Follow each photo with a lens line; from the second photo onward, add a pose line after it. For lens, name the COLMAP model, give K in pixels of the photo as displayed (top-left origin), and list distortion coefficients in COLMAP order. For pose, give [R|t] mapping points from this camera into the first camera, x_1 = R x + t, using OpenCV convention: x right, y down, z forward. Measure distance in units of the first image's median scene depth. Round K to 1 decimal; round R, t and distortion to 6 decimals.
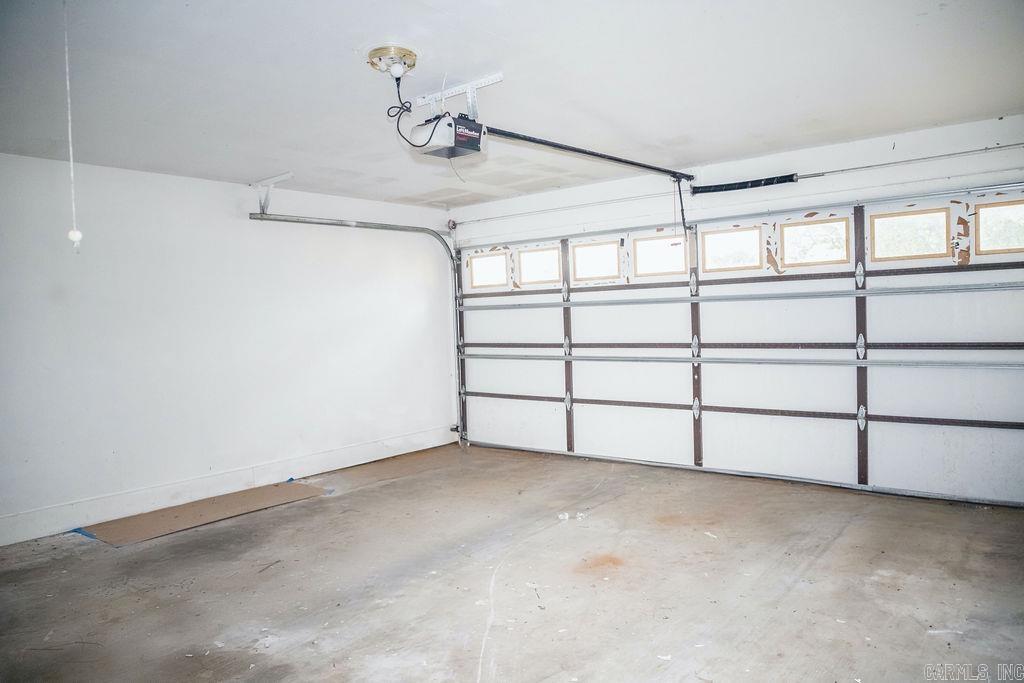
lens RADIAL K [[706.1, 0, 512.0], [0, 706.1, 341.5], [0, 0, 1]] dist [-0.079235, 0.044038]
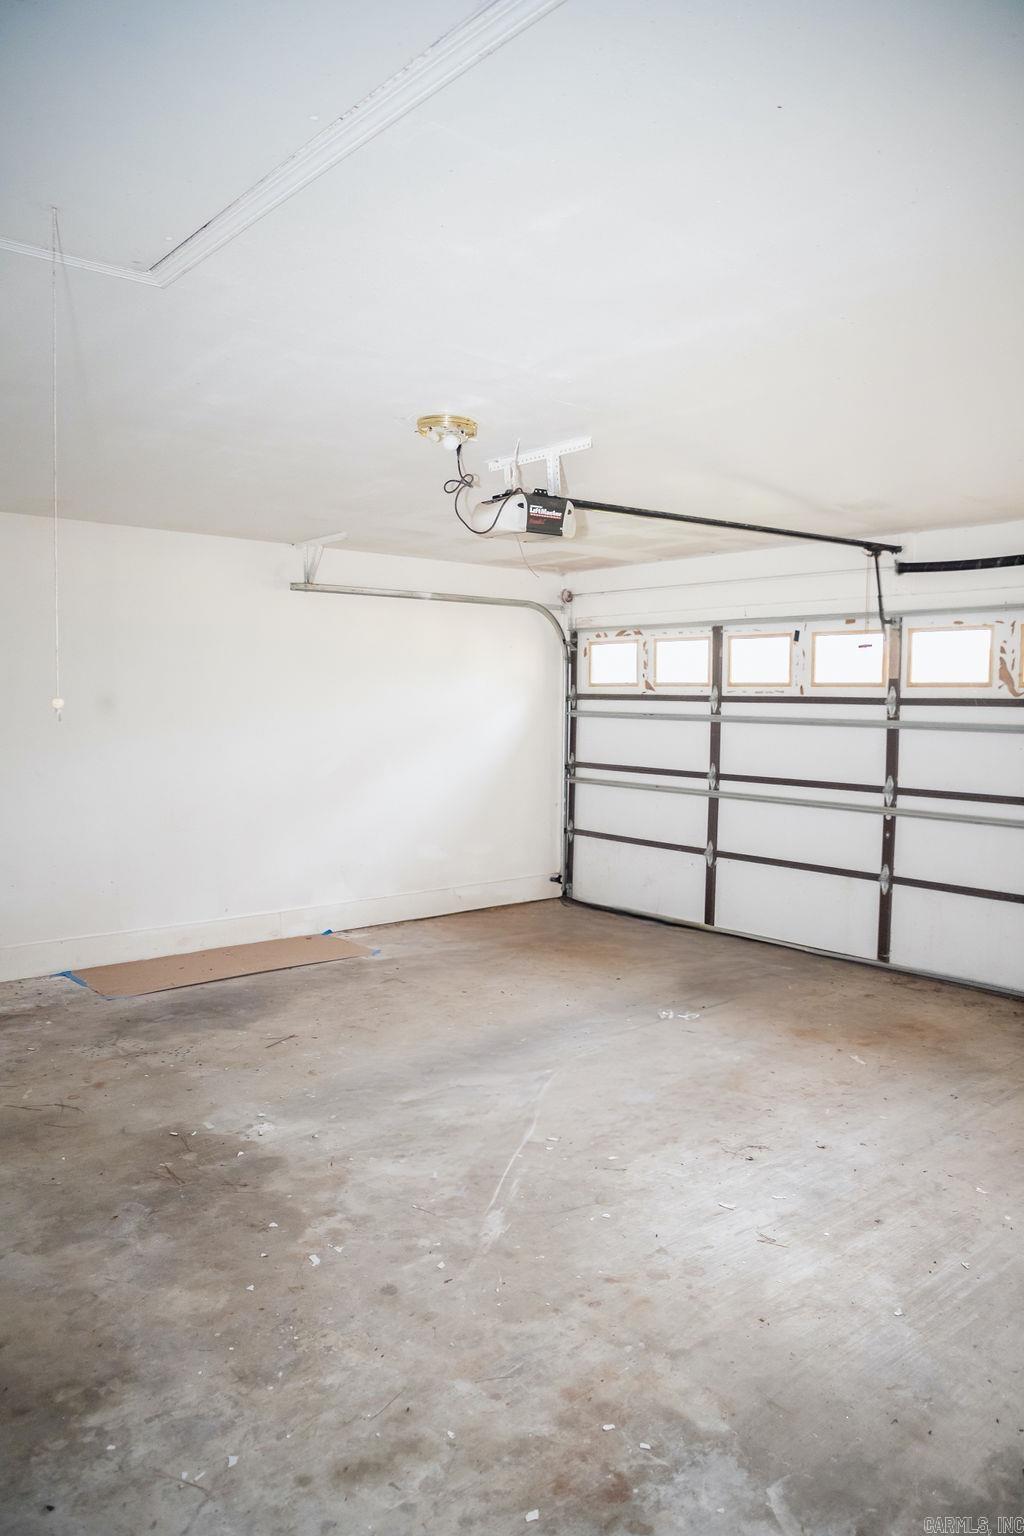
lens RADIAL K [[1059.1, 0, 503.3], [0, 1059.1, 770.7], [0, 0, 1]] dist [-0.079235, 0.044038]
pose [[0.981887, 0.058925, -0.180073, 0.075728], [-0.052622, 0.997830, 0.039583, -0.037525], [0.182014, -0.029390, 0.982857, -0.103252]]
